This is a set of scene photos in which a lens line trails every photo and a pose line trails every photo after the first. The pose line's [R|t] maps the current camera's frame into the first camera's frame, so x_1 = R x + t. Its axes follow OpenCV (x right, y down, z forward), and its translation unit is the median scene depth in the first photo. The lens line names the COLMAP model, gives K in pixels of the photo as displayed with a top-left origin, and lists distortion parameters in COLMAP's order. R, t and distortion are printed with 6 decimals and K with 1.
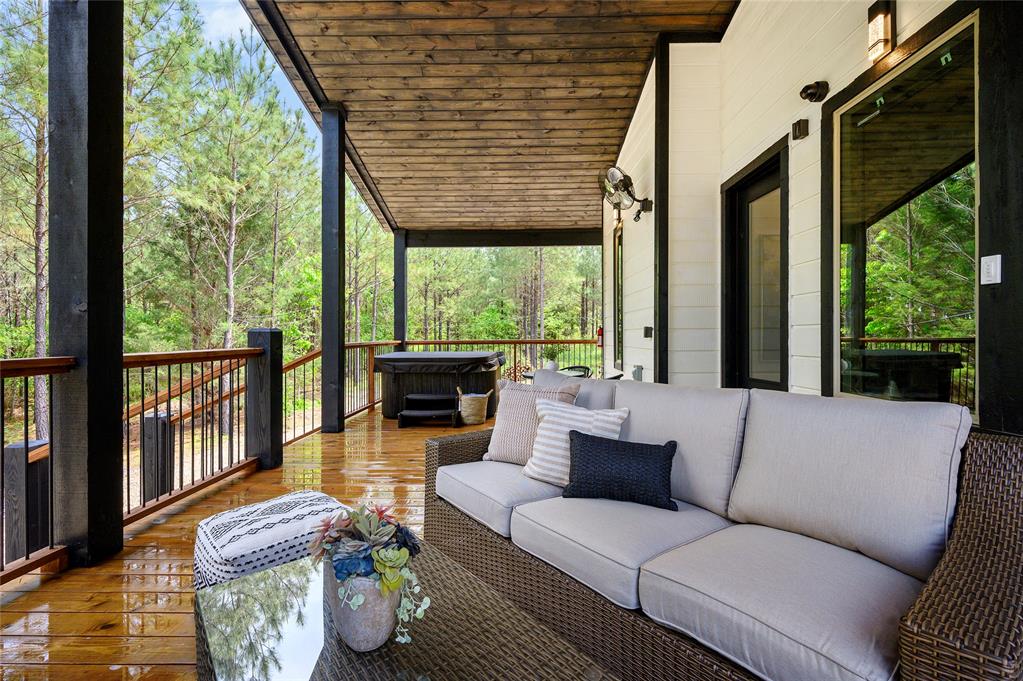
lens RADIAL K [[447.4, 0, 510.8], [0, 447.4, 338.5], [0, 0, 1]] dist [-0.002411, -0.000118]
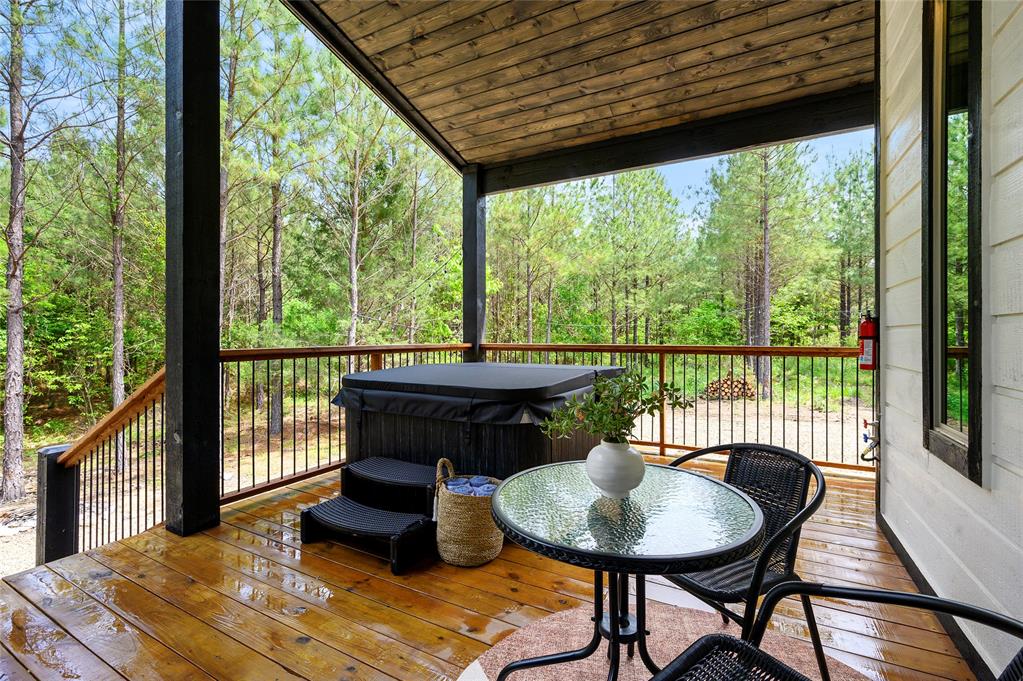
lens RADIAL K [[447.4, 0, 518.9], [0, 447.4, 333.3], [0, 0, 1]] dist [-0.002411, -0.000118]
pose [[0.889997, 0.004919, -0.455940, 0.101080], [-0.010496, 0.999898, -0.009701, -0.005072], [0.455845, 0.013420, 0.889958, 0.492883]]
